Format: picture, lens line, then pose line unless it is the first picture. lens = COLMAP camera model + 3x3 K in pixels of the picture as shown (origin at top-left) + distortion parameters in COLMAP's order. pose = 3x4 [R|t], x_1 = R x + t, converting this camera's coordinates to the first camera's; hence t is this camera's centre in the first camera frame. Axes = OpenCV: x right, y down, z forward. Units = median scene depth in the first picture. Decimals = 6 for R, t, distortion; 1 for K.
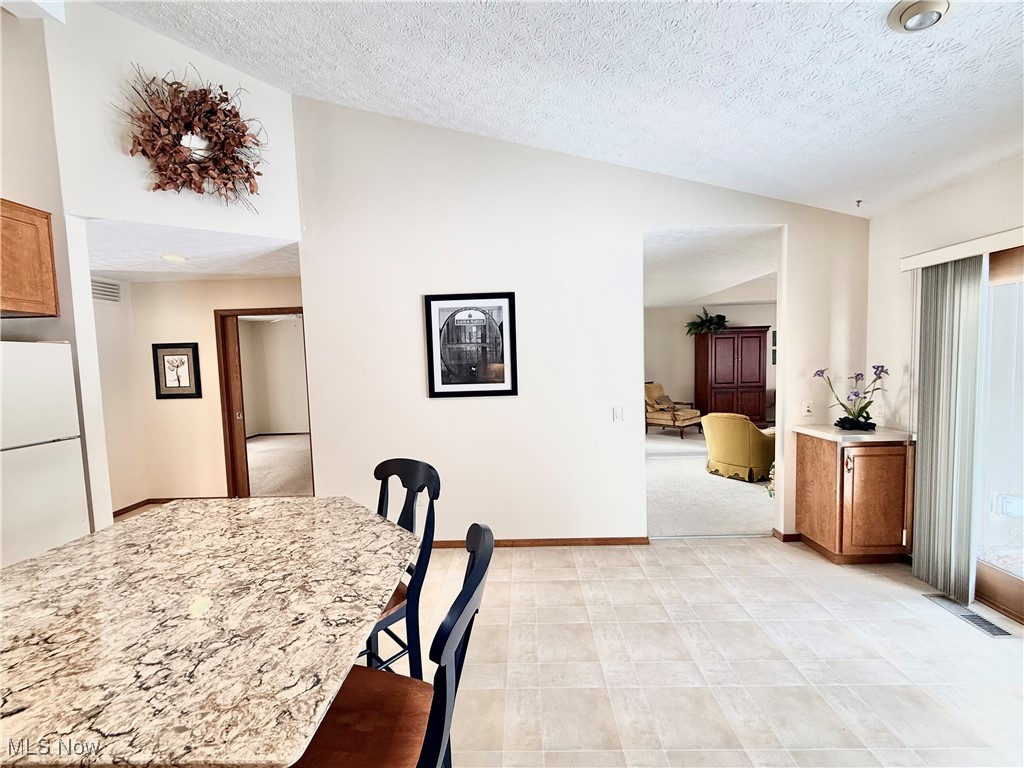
lens RADIAL K [[414.4, 0, 512.0], [0, 414.4, 384.0], [0, 0, 1]] dist [0.000145, -0.000074]
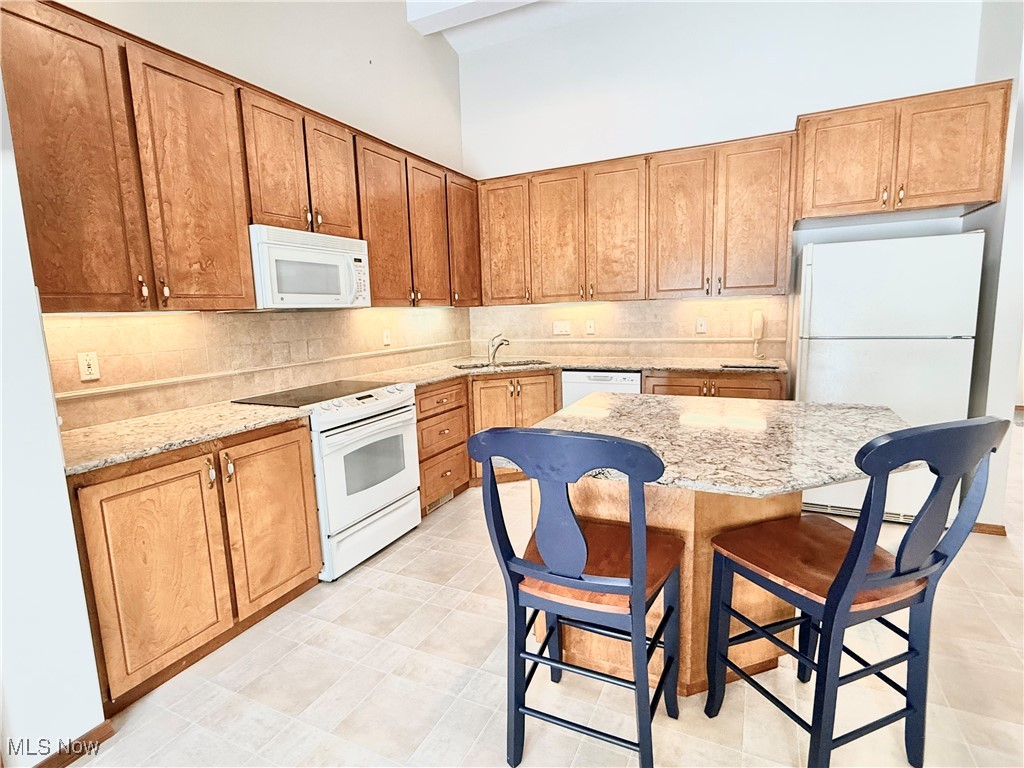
lens RADIAL K [[516.3, 0, 512.0], [0, 516.3, 384.0], [0, 0, 1]] dist [0.003611, 0.000044]
pose [[-0.413662, 0.172628, -0.893914, 0.314156], [-0.011846, 0.980755, 0.194880, 0.013841], [0.910353, 0.091204, -0.403656, 0.420742]]
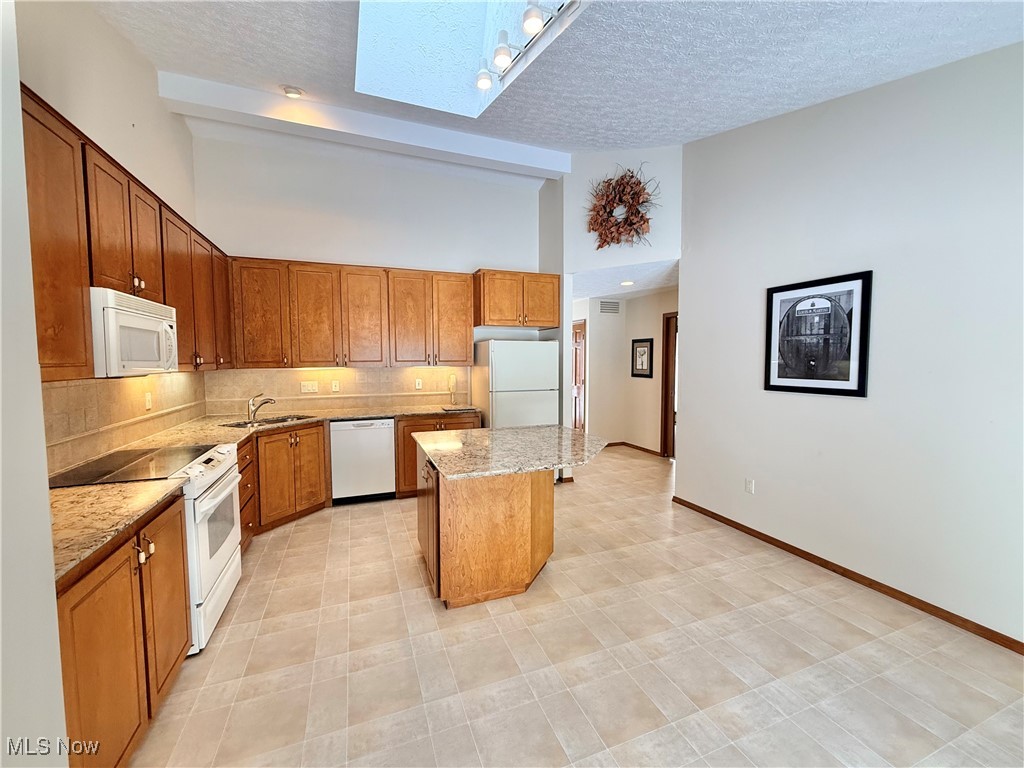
lens RADIAL K [[414.4, 0, 512.0], [0, 414.4, 384.0], [0, 0, 1]] dist [0.000145, -0.000074]
pose [[0.379777, 0.083278, -0.921322, 0.502608], [-0.064713, 0.995891, 0.063343, -0.005464], [0.922812, 0.035566, 0.383606, 0.043840]]
